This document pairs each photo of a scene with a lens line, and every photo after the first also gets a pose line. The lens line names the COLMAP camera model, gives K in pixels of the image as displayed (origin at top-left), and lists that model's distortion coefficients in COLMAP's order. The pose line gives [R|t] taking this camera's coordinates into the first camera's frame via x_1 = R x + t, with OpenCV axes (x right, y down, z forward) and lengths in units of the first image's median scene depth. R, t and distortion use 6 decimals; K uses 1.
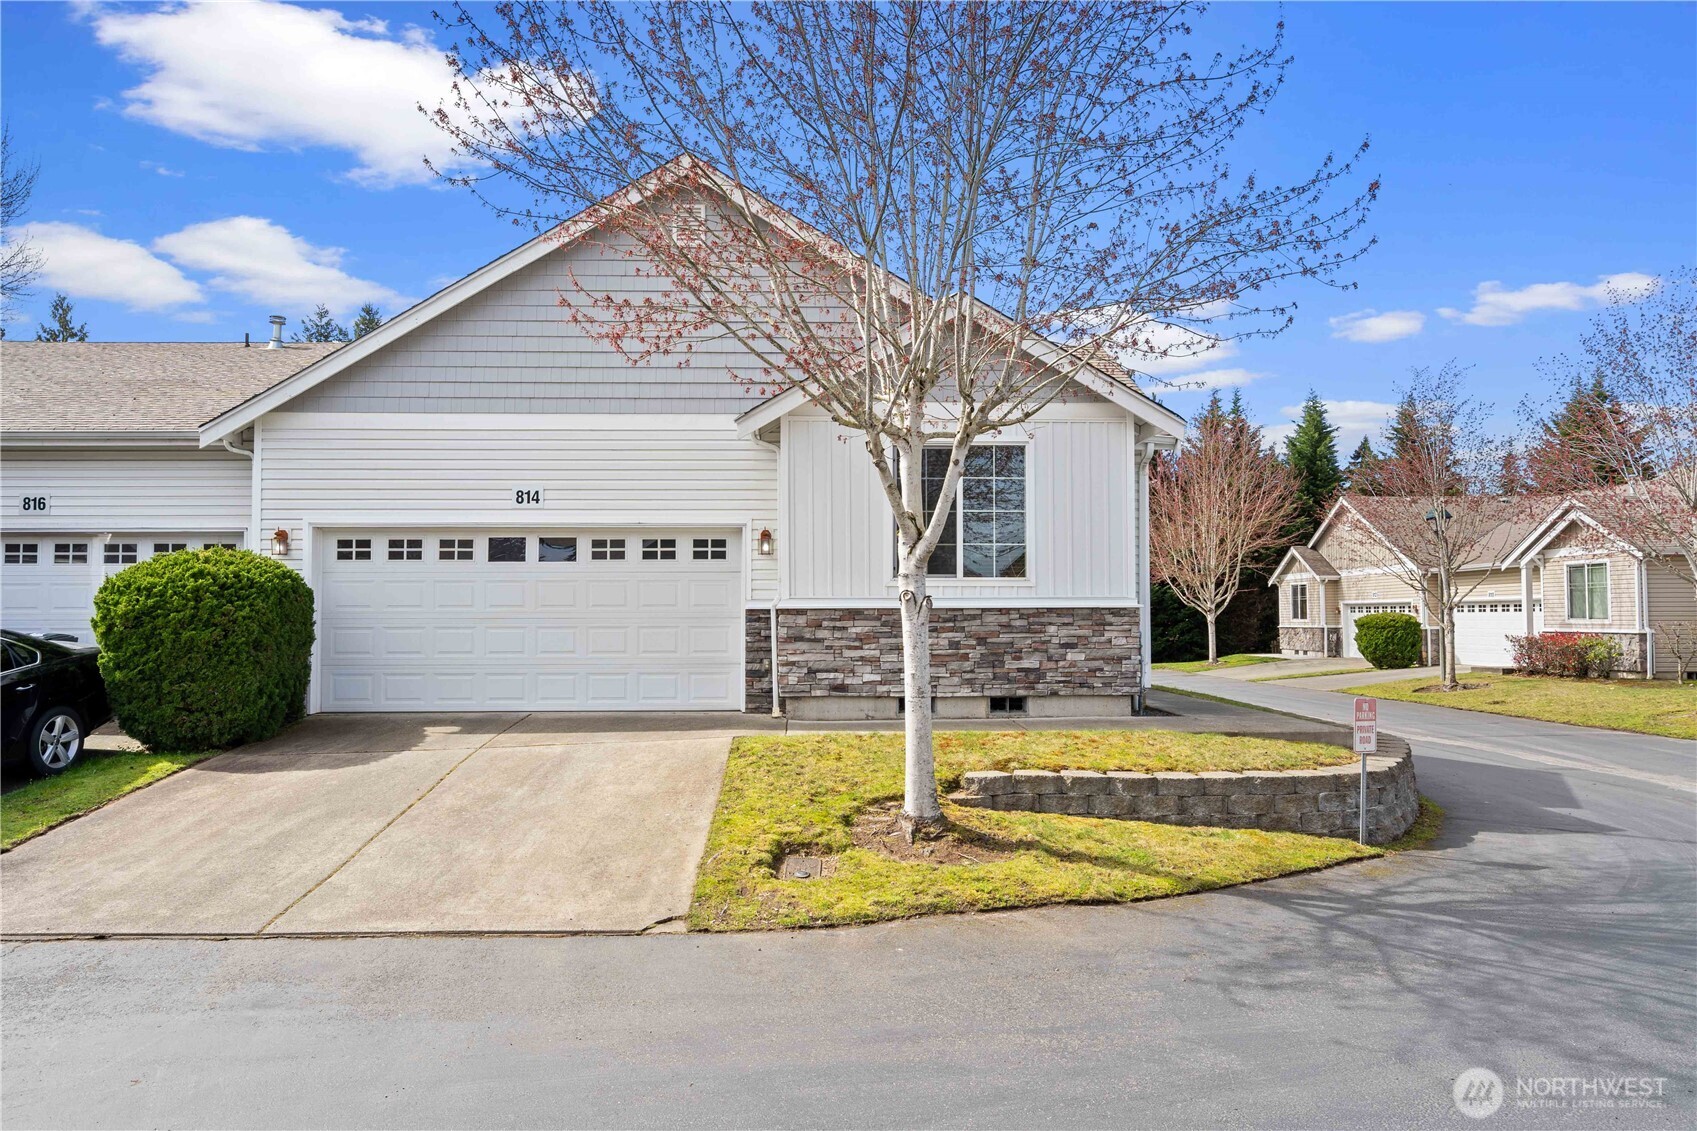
lens RADIAL K [[999.8, 0, 886.2], [0, 999.8, 595.3], [0, 0, 1]] dist [0.002256, 0.003885]
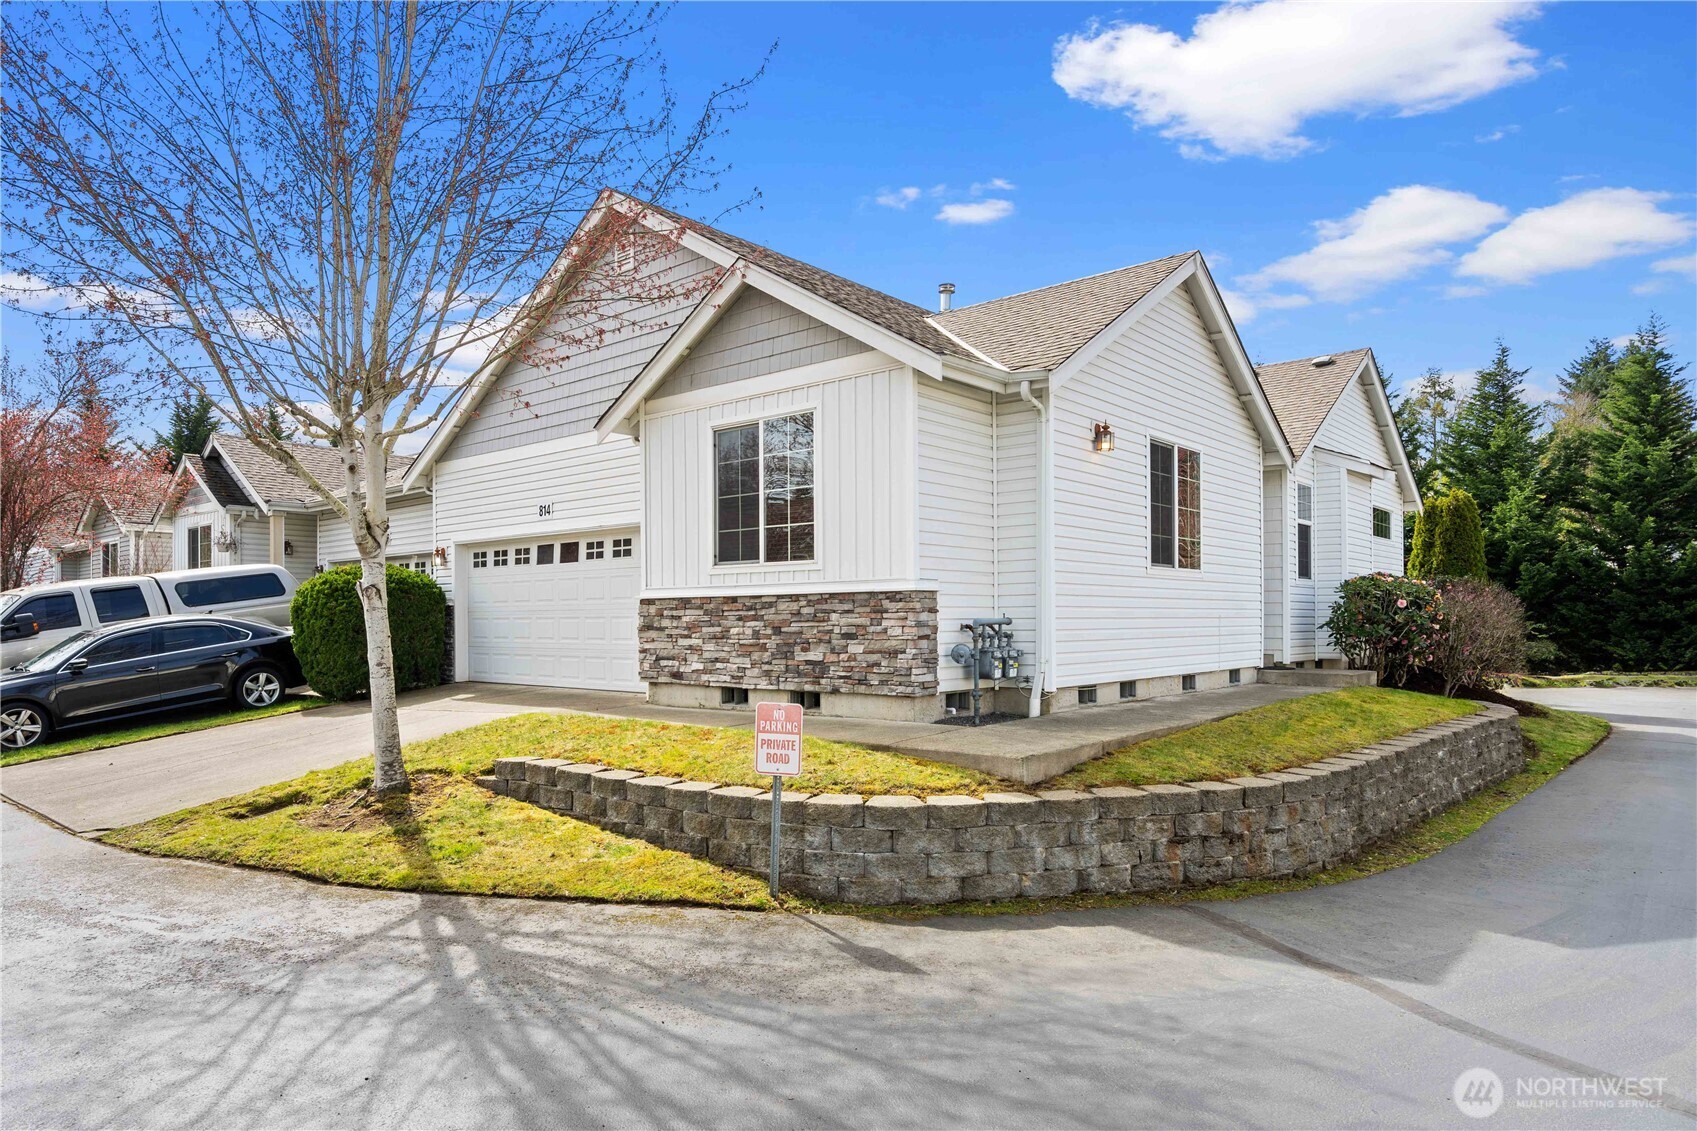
lens RADIAL K [[1025.9, 0, 902.2], [0, 1025.9, 579.0], [0, 0, 1]] dist [0.005060, 0.000782]
pose [[0.748915, -0.028708, -0.662044, 0.814467], [0.020437, 0.999587, -0.020226, 0.019757], [0.662351, 0.001617, 0.749192, 0.361937]]
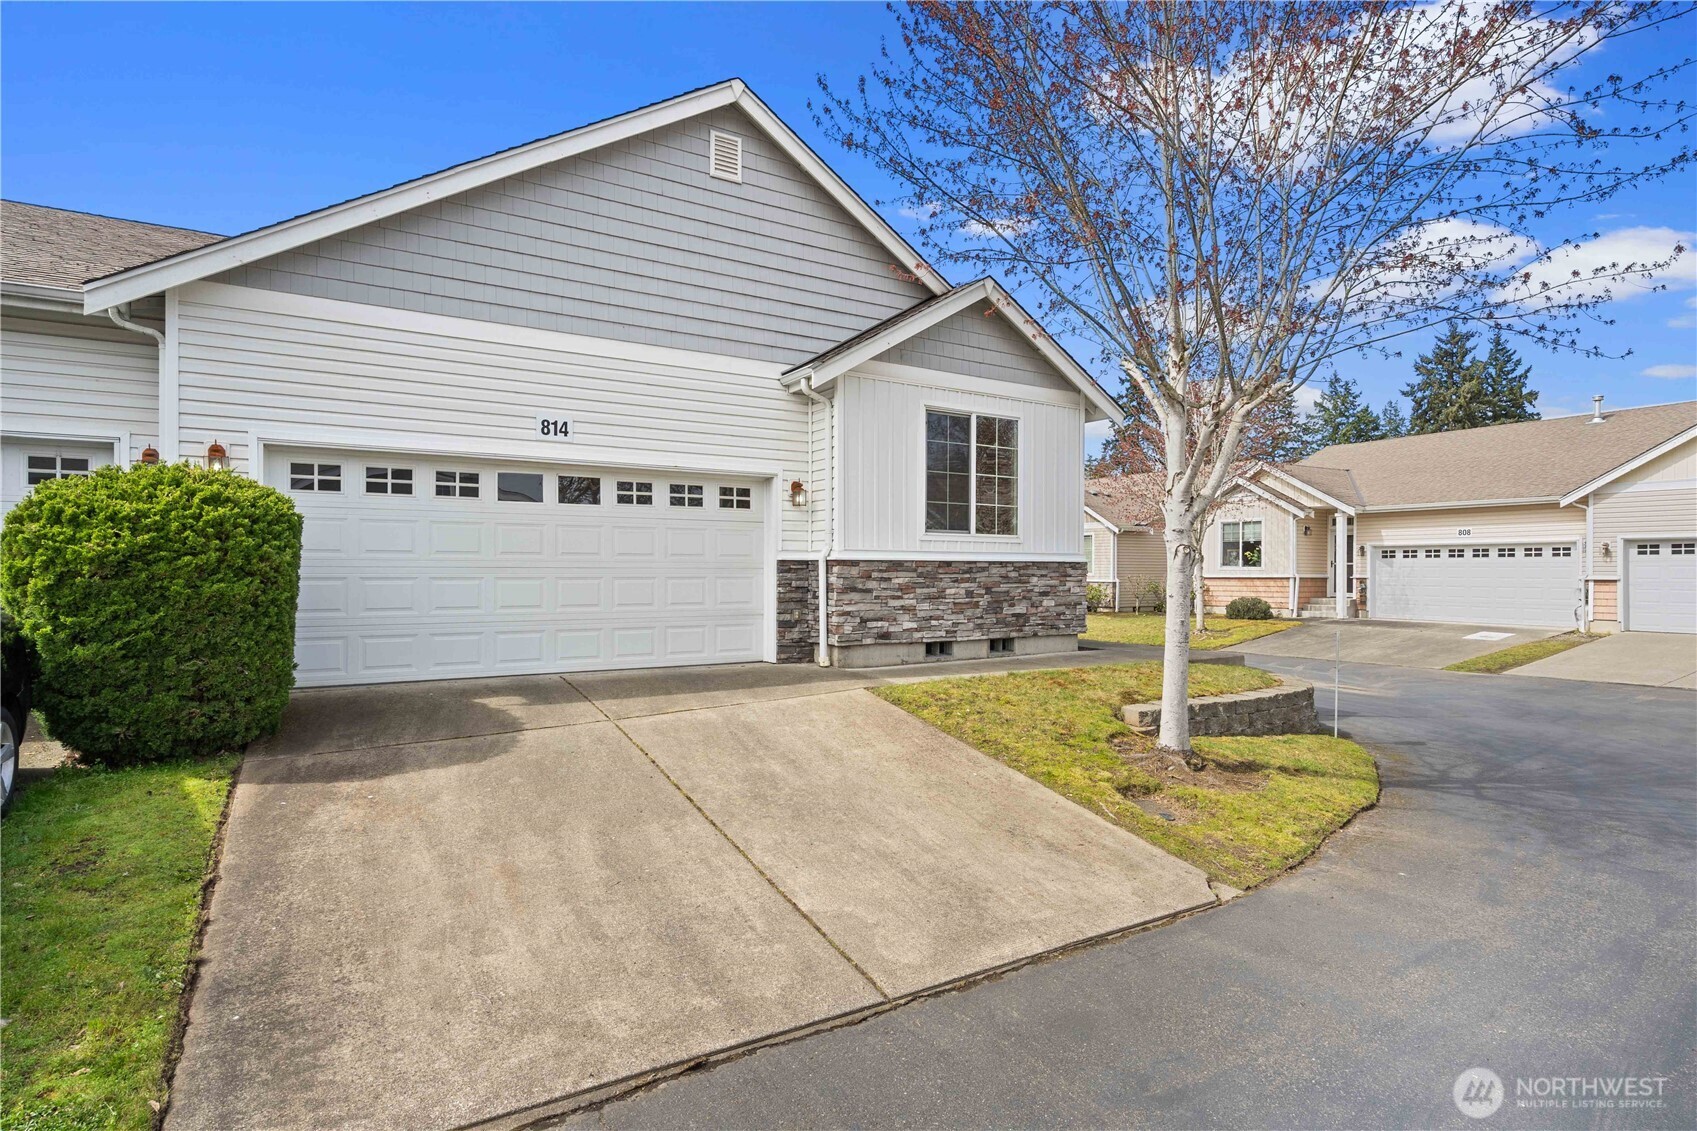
lens RADIAL K [[817.4, 0, 841.2], [0, 817.4, 576.5], [0, 0, 1]] dist [-0.004440, 0.001618]
pose [[0.885166, 0.001542, 0.465272, -0.481443], [-0.015617, 0.999530, 0.026398, 0.008343], [-0.465012, -0.030633, 0.884774, 0.259235]]
